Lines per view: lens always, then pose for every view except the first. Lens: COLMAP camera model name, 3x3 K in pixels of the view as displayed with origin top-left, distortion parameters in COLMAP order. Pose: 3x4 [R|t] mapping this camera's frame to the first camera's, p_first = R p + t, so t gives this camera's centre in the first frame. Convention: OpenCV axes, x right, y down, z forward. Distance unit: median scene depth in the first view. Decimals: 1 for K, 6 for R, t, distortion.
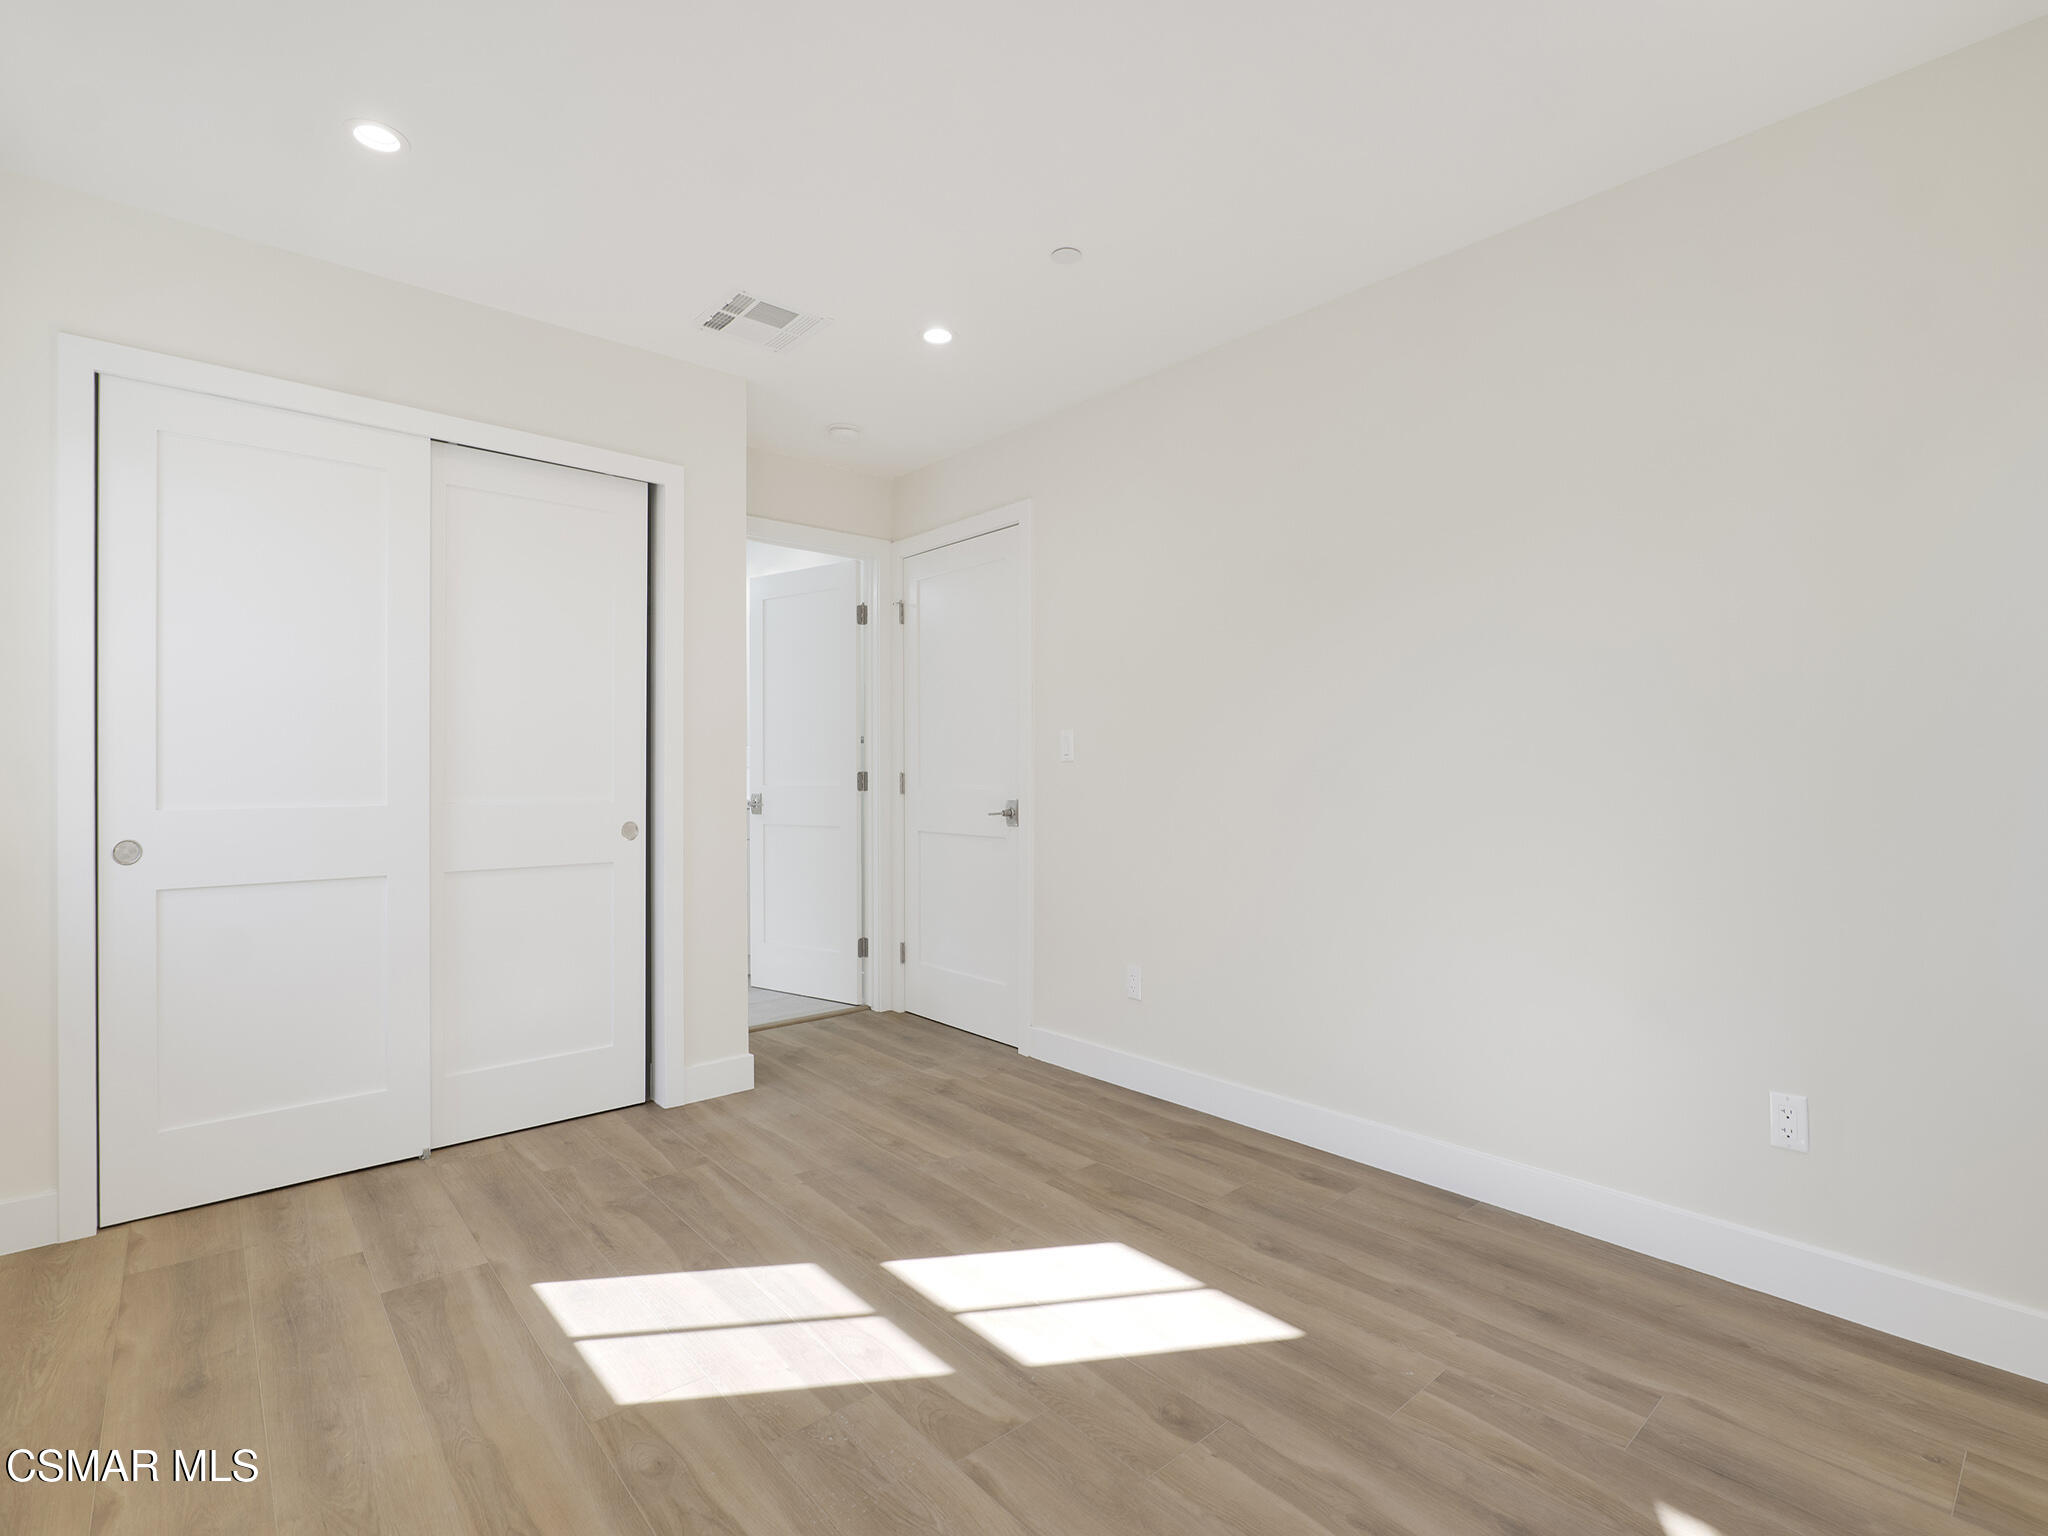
lens RADIAL K [[966.8, 0, 1029.4], [0, 966.8, 767.9], [0, 0, 1]] dist [-0.016345, -0.000027]
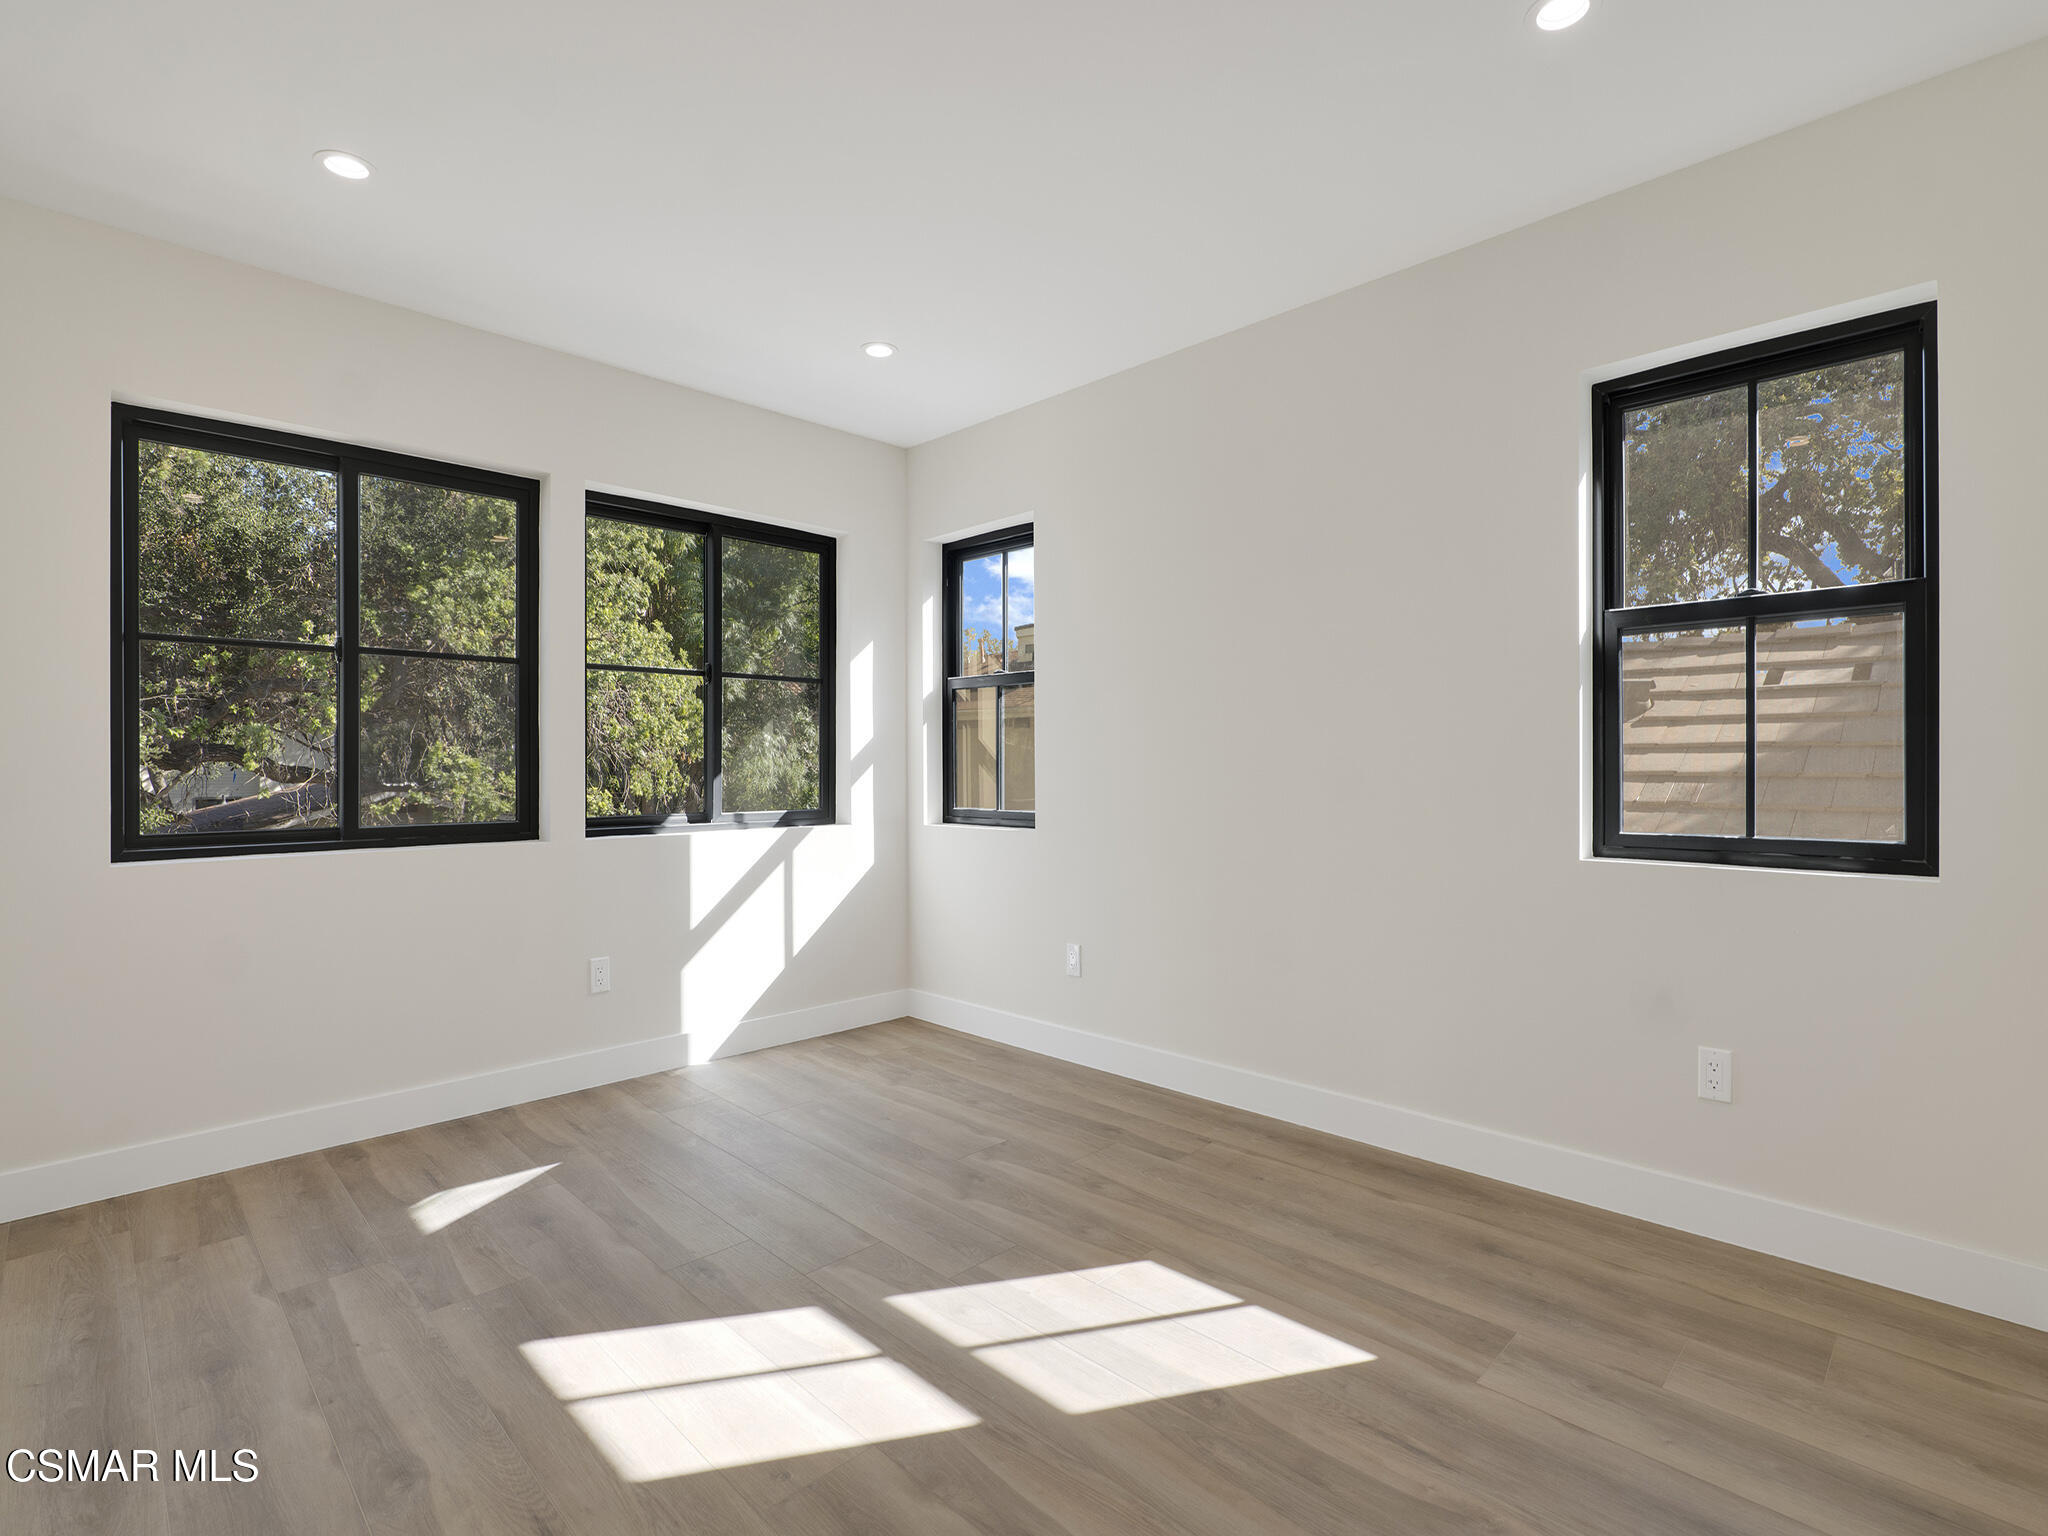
lens RADIAL K [[966.8, 0, 1029.4], [0, 966.8, 767.9], [0, 0, 1]] dist [-0.016345, -0.000027]
pose [[-0.997745, 0.005345, -0.066907, -0.164158], [0.004867, 0.999962, 0.007297, 0.003441], [0.066943, 0.006955, -0.997733, 1.941841]]
